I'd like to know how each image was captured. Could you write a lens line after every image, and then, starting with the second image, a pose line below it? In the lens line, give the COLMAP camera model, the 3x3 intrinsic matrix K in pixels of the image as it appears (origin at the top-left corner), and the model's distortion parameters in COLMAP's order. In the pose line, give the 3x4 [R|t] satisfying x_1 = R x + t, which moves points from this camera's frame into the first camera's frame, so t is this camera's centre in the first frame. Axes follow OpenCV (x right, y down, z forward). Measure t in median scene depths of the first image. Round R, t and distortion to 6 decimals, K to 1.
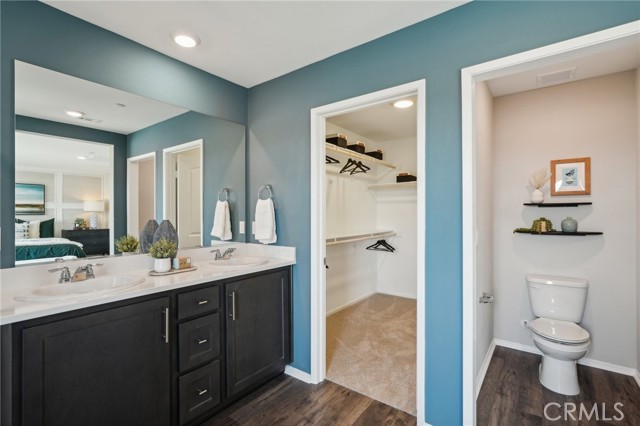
lens RADIAL K [[298.2, 0, 317.1], [0, 298.2, 213.4], [0, 0, 1]] dist [-0.000995, -0.000194]
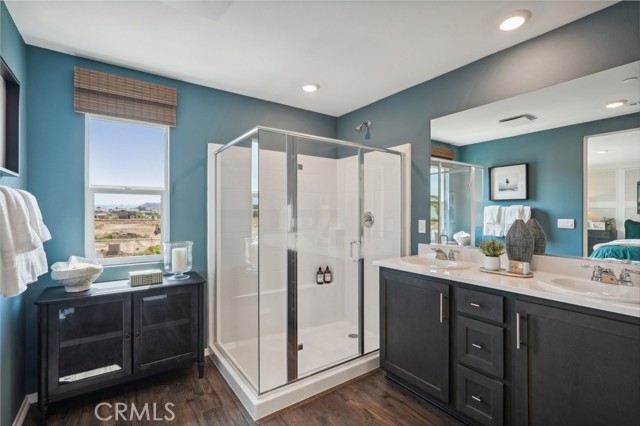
lens RADIAL K [[298.2, 0, 317.1], [0, 298.2, 213.4], [0, 0, 1]] dist [-0.000995, -0.000194]
pose [[-0.305634, 0.003427, -0.952143, 0.692081], [0.000415, 0.999994, 0.003466, -0.001695], [0.952149, 0.000664, -0.305634, 0.809089]]
